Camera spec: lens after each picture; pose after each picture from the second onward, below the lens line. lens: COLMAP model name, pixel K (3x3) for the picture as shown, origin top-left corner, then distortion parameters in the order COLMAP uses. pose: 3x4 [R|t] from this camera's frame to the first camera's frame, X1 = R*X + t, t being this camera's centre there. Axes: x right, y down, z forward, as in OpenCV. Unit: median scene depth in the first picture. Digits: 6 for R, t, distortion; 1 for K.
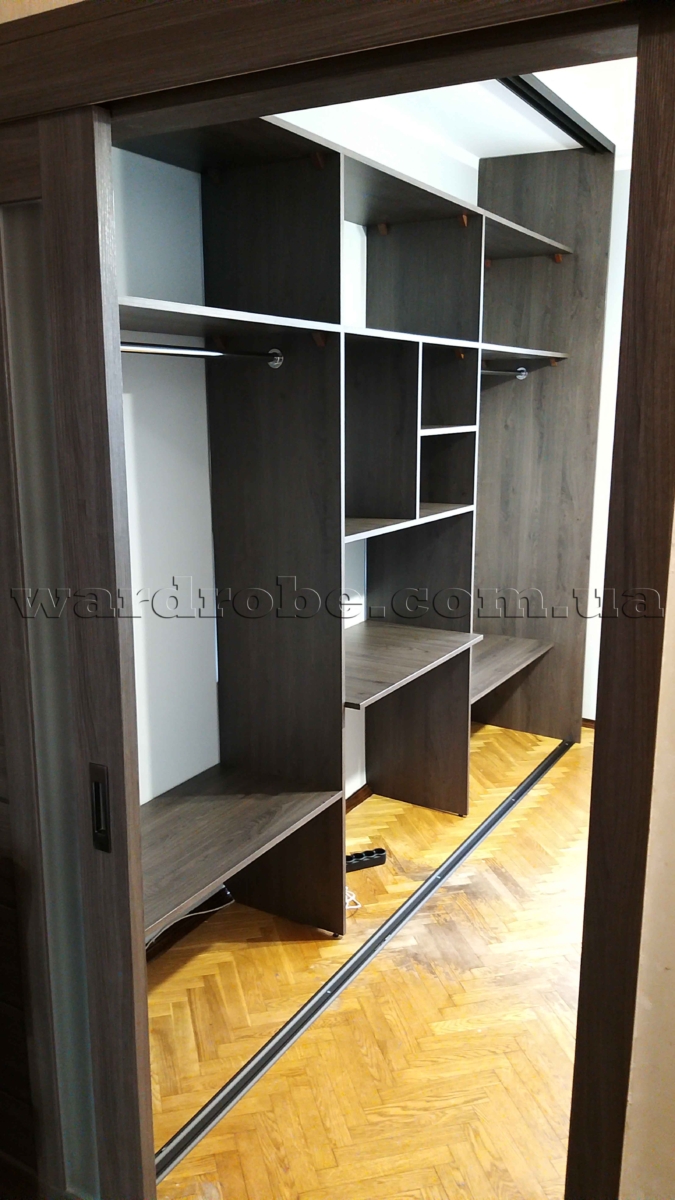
lens RADIAL K [[943.8, 0, 335.7], [0, 943.8, 595.3], [0, 0, 1]] dist [0.009588, -0.046153]
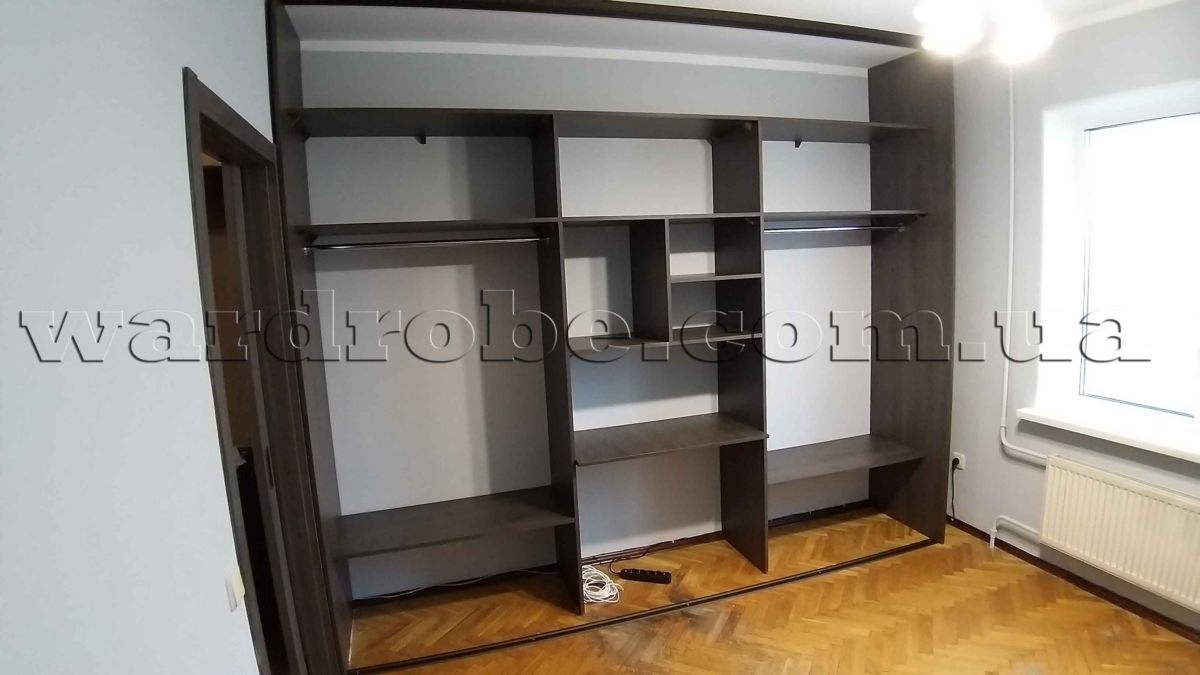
lens RADIAL K [[610.6, 0, 588.3], [0, 610.6, 332.5], [0, 0, 1]] dist [-0.098719, -0.008440]
pose [[0.727194, 0.036965, -0.685436, 0.512514], [-0.089066, 0.995189, -0.040823, -0.039029], [0.680629, 0.090735, 0.726988, 0.214321]]
